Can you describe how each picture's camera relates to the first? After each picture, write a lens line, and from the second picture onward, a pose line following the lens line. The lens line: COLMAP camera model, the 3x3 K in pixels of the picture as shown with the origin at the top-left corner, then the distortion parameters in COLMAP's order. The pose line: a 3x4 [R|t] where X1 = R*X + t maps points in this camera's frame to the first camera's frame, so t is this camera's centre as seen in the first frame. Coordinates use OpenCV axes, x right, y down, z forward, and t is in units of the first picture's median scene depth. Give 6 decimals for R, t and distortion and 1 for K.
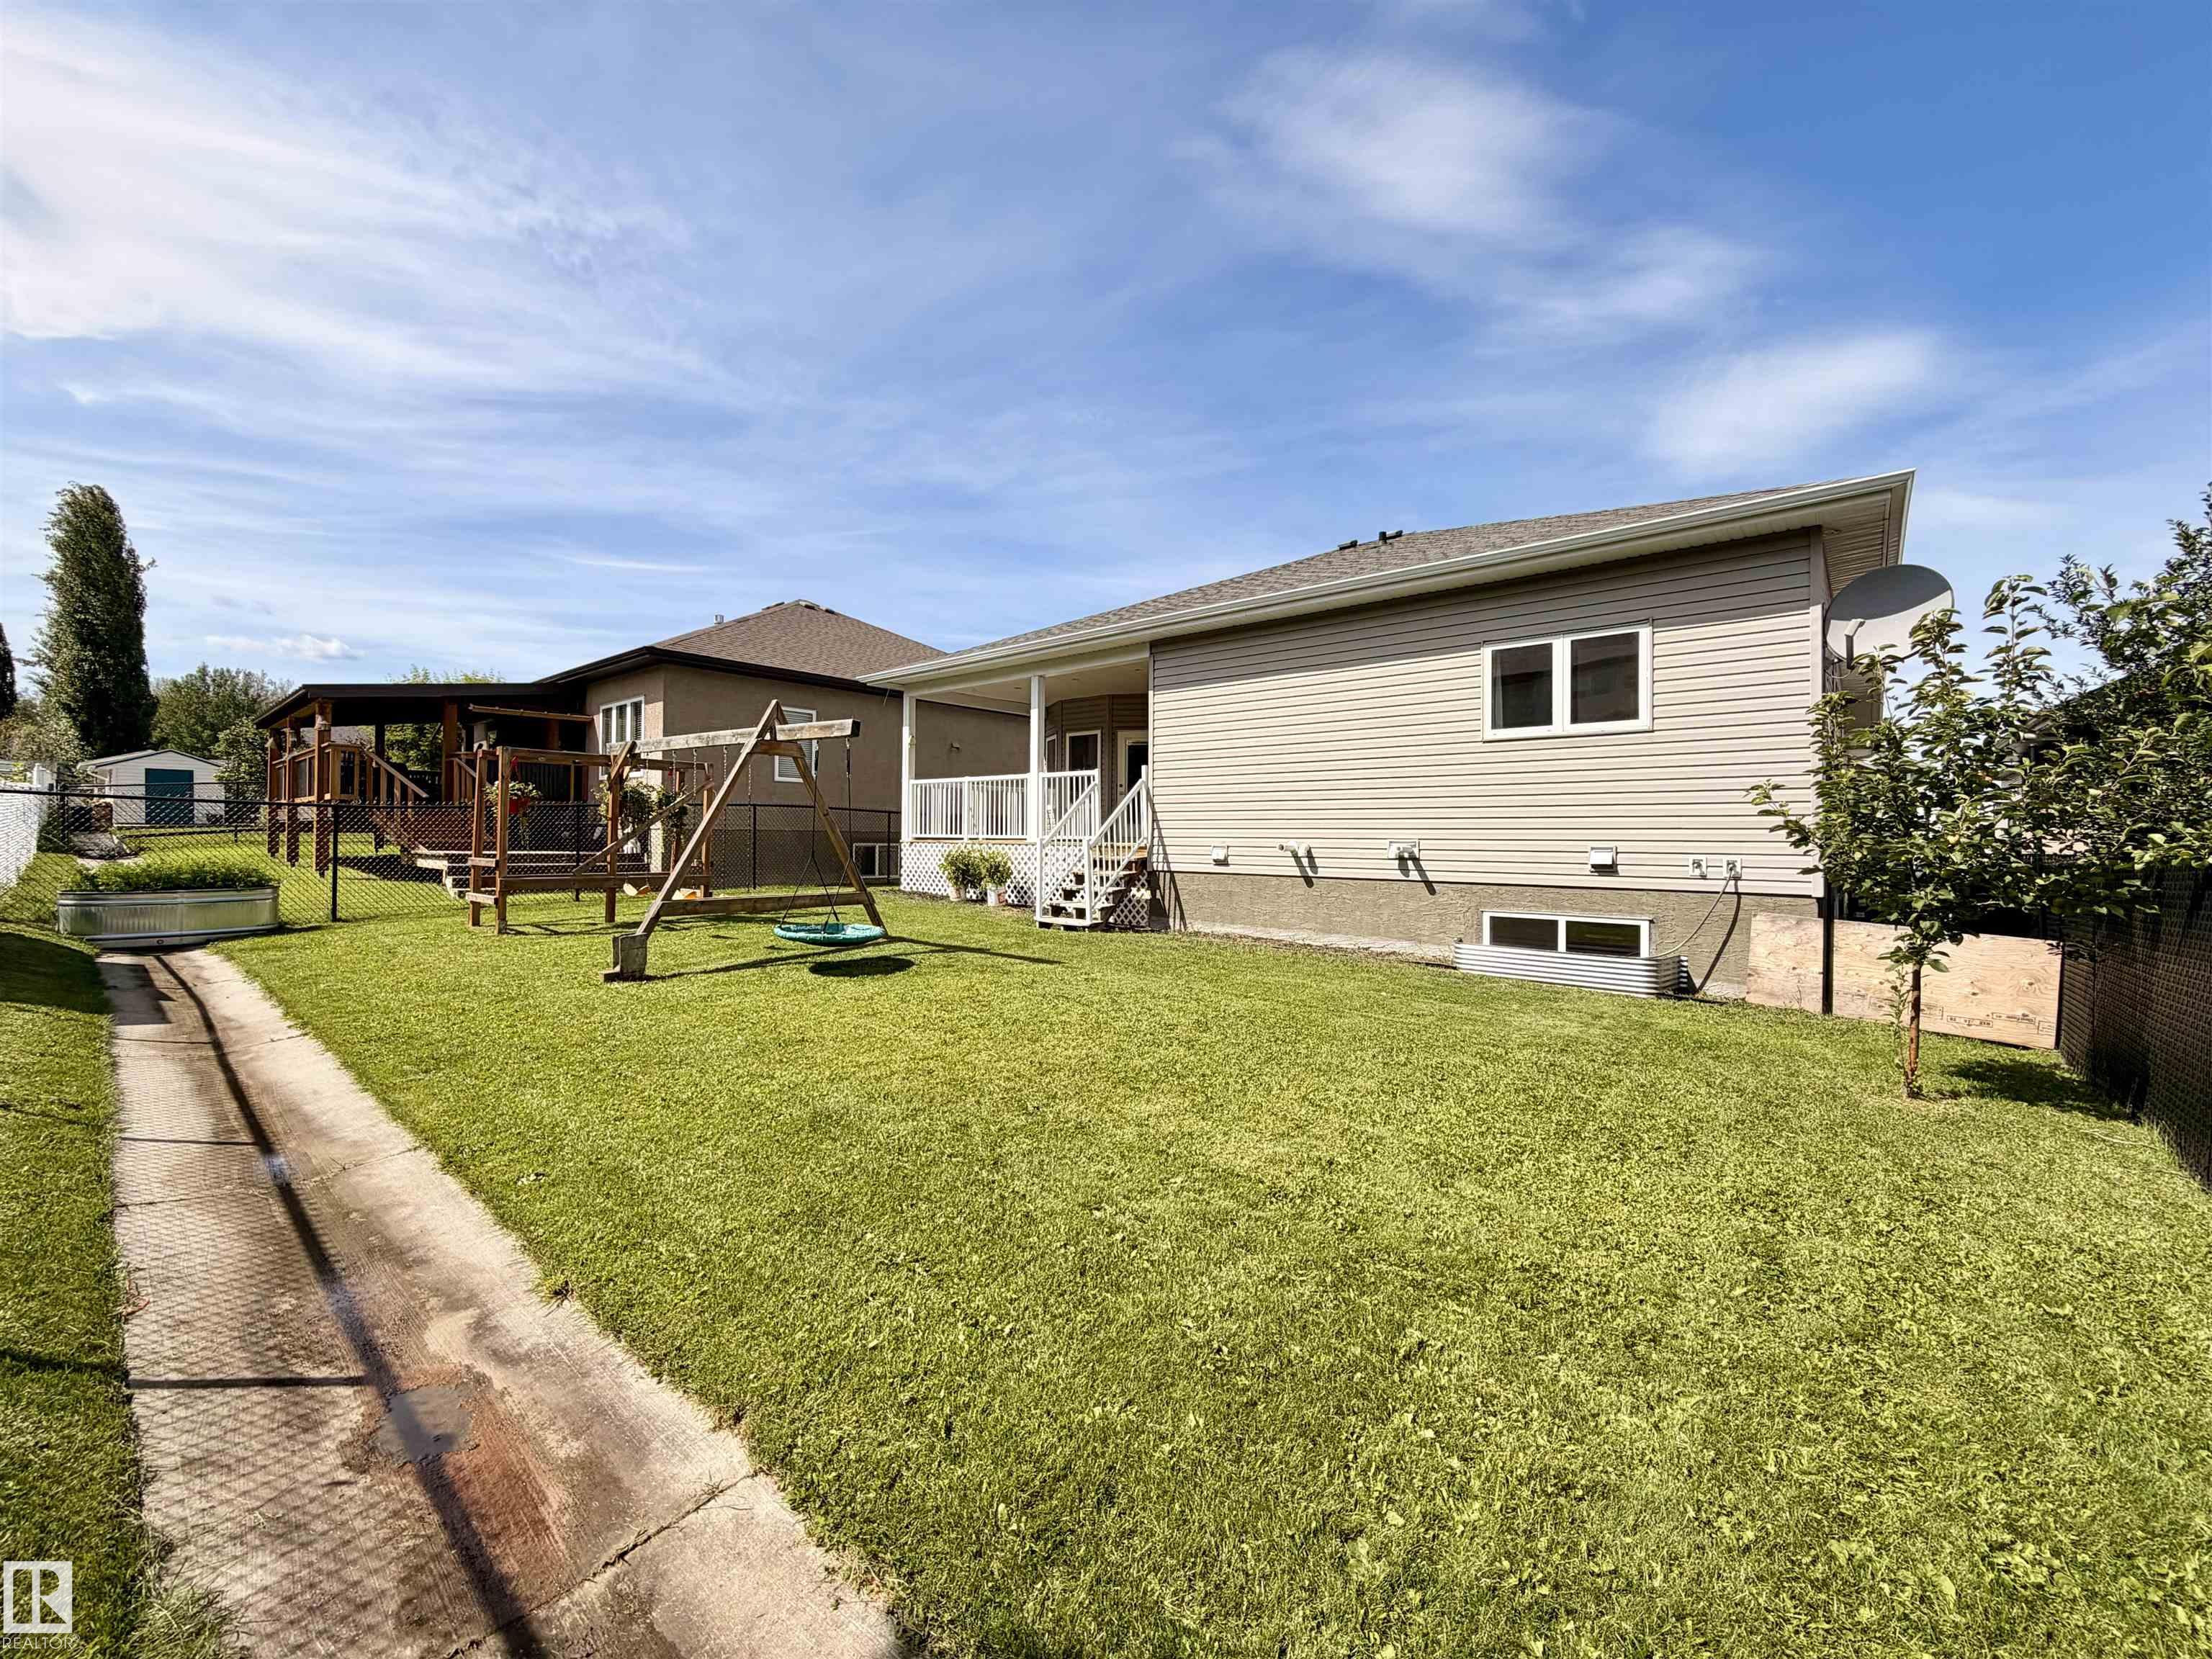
lens RADIAL K [[882.2, 0, 1107.8], [0, 882.2, 811.2], [0, 0, 1]] dist [0.000984, 0.000155]
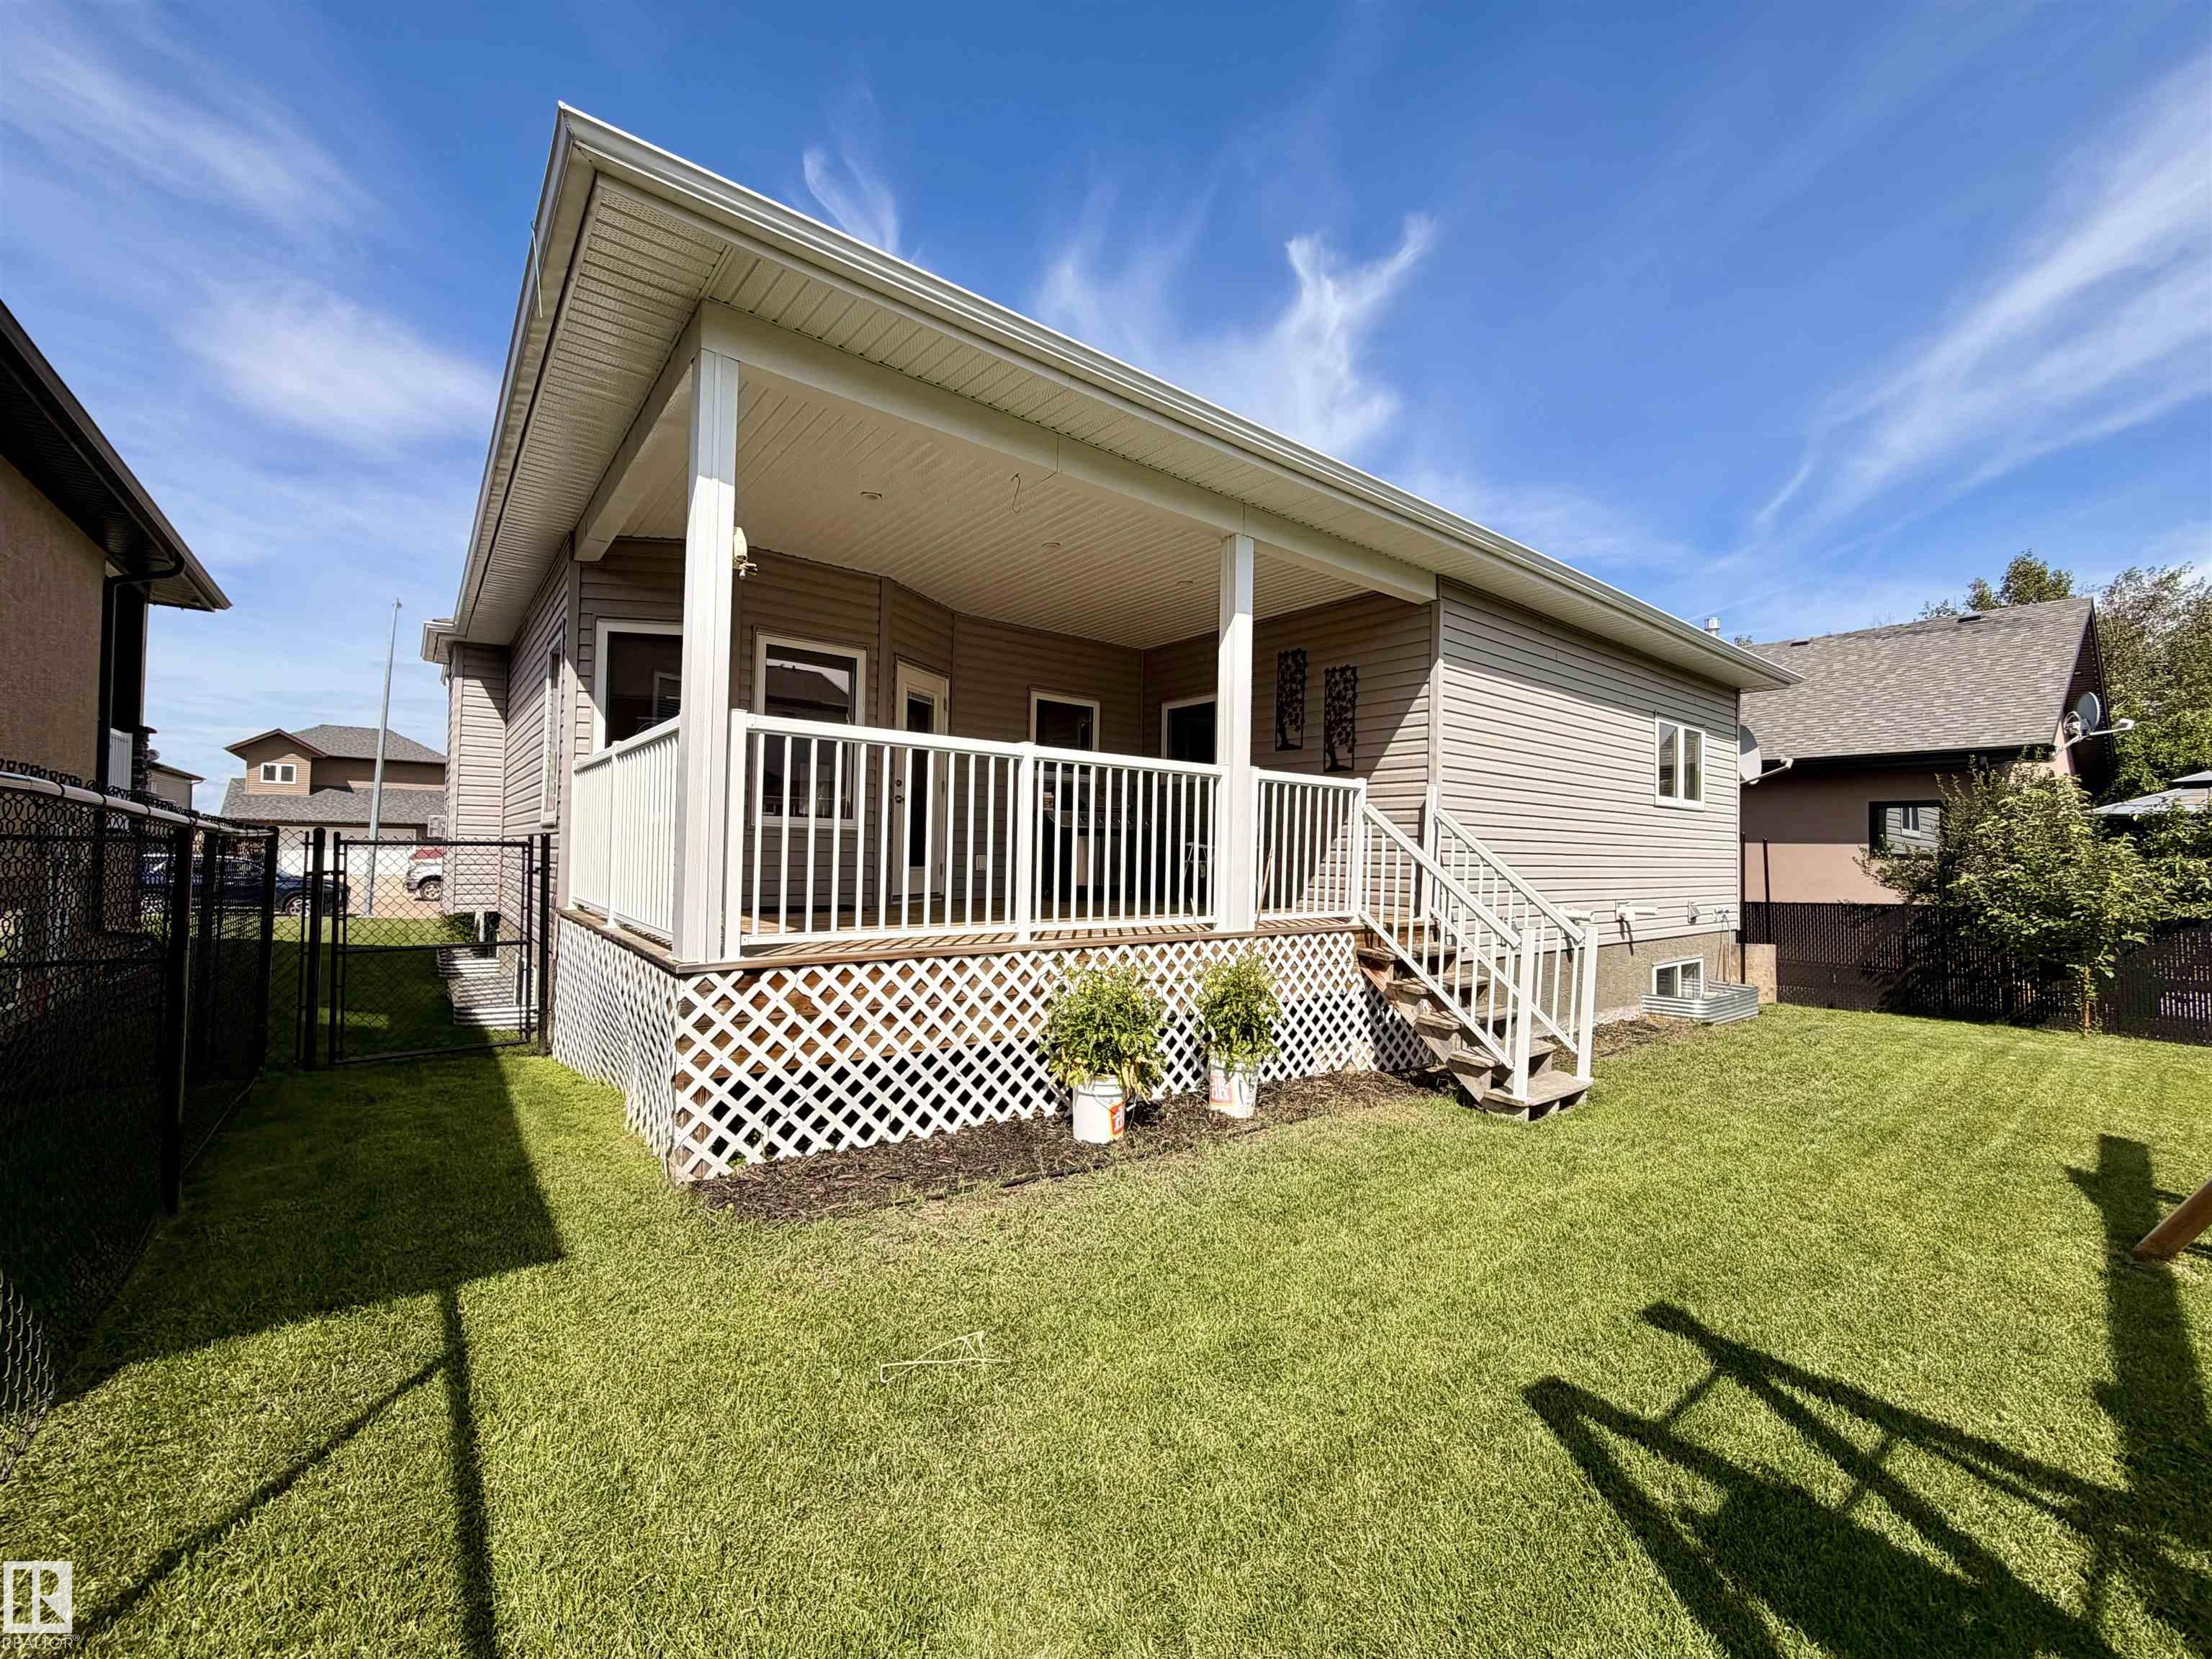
lens RADIAL K [[880.4, 0, 1105.3], [0, 880.4, 824.8], [0, 0, 1]] dist [-0.002247, 0.000095]
pose [[0.187754, 0.023180, 0.981943, -0.575351], [-0.047790, 0.998753, -0.014439, -0.006856], [-0.981053, -0.044216, 0.188628, 1.123758]]
